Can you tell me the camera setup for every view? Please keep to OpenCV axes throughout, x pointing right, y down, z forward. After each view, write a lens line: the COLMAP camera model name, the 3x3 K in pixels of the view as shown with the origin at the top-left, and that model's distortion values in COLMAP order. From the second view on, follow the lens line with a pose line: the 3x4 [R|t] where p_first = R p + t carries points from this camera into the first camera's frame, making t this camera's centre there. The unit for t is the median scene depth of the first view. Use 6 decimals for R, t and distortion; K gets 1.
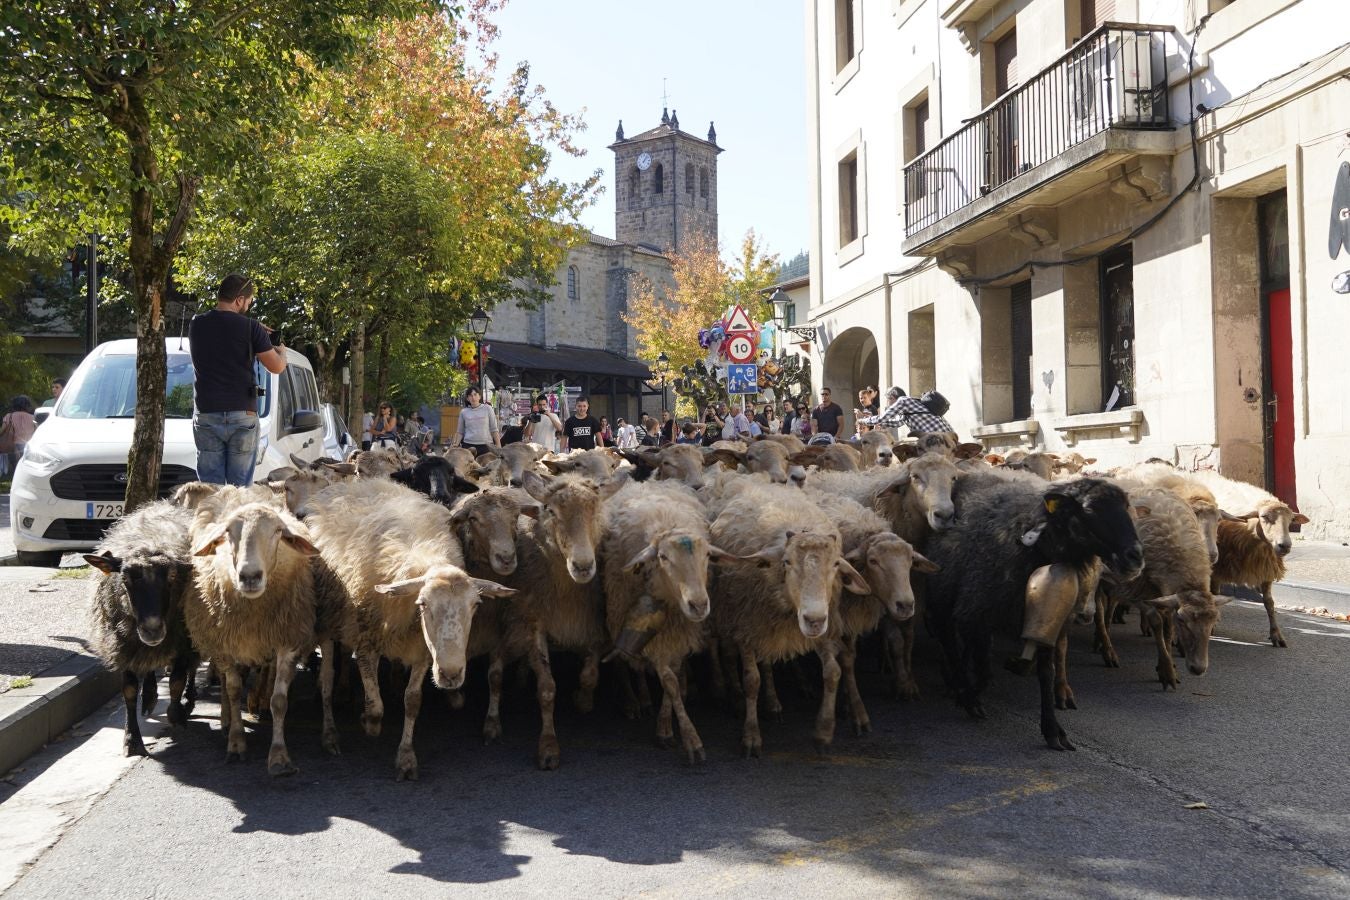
lens RADIAL K [[1382.0, 0, 675.0], [0, 1382.0, 450.0], [0, 0, 1]] dist [-0.014756, 0.009258]
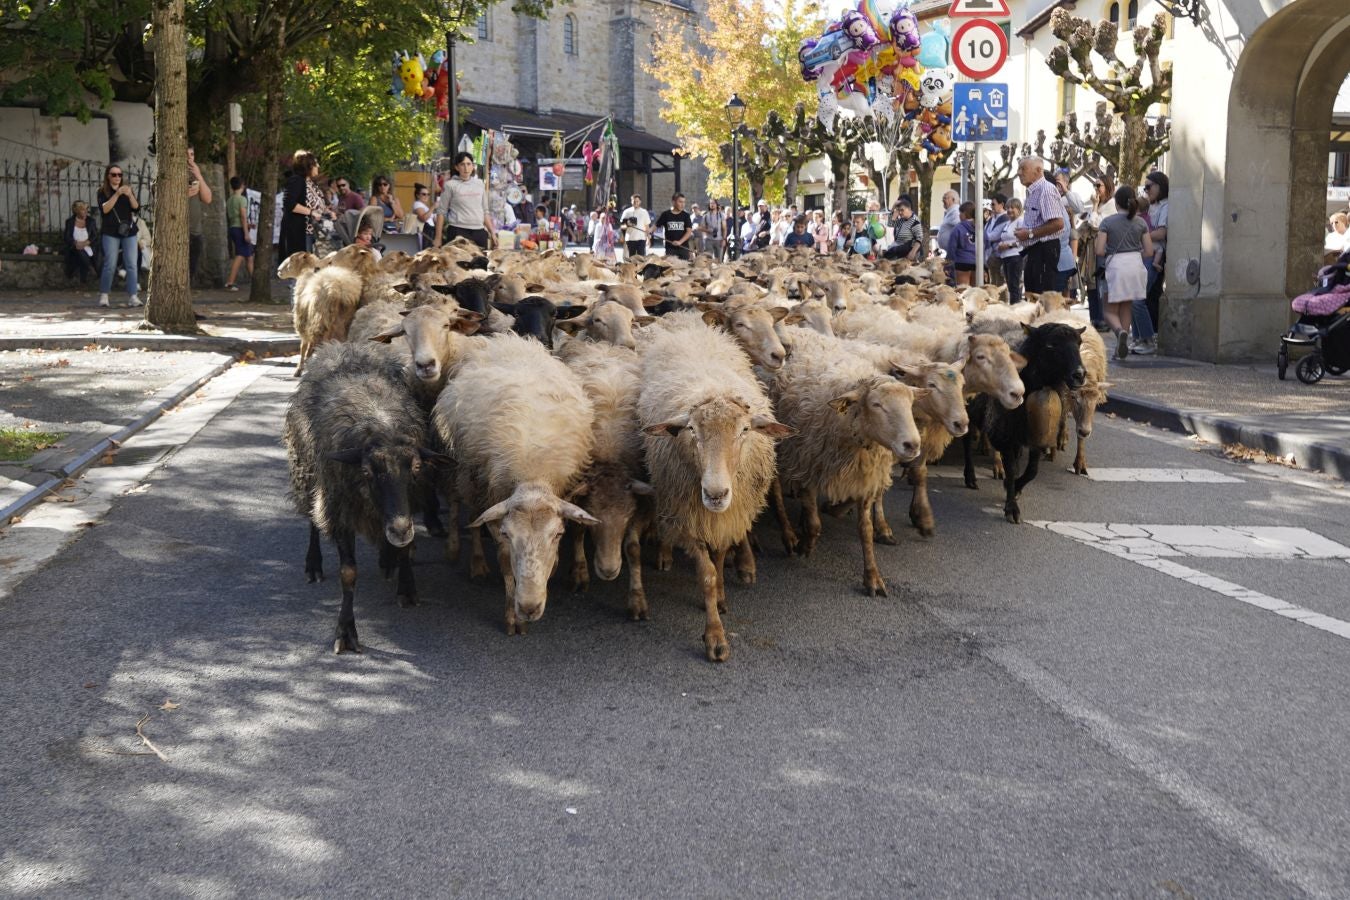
lens RADIAL K [[1382.0, 0, 675.0], [0, 1382.0, 450.0], [0, 0, 1]] dist [-0.014756, 0.009258]
pose [[0.999848, 0.012203, 0.012481, -0.026602], [-0.013978, 0.988016, 0.153719, -0.002561], [-0.010455, -0.153870, 0.988036, 0.200683]]
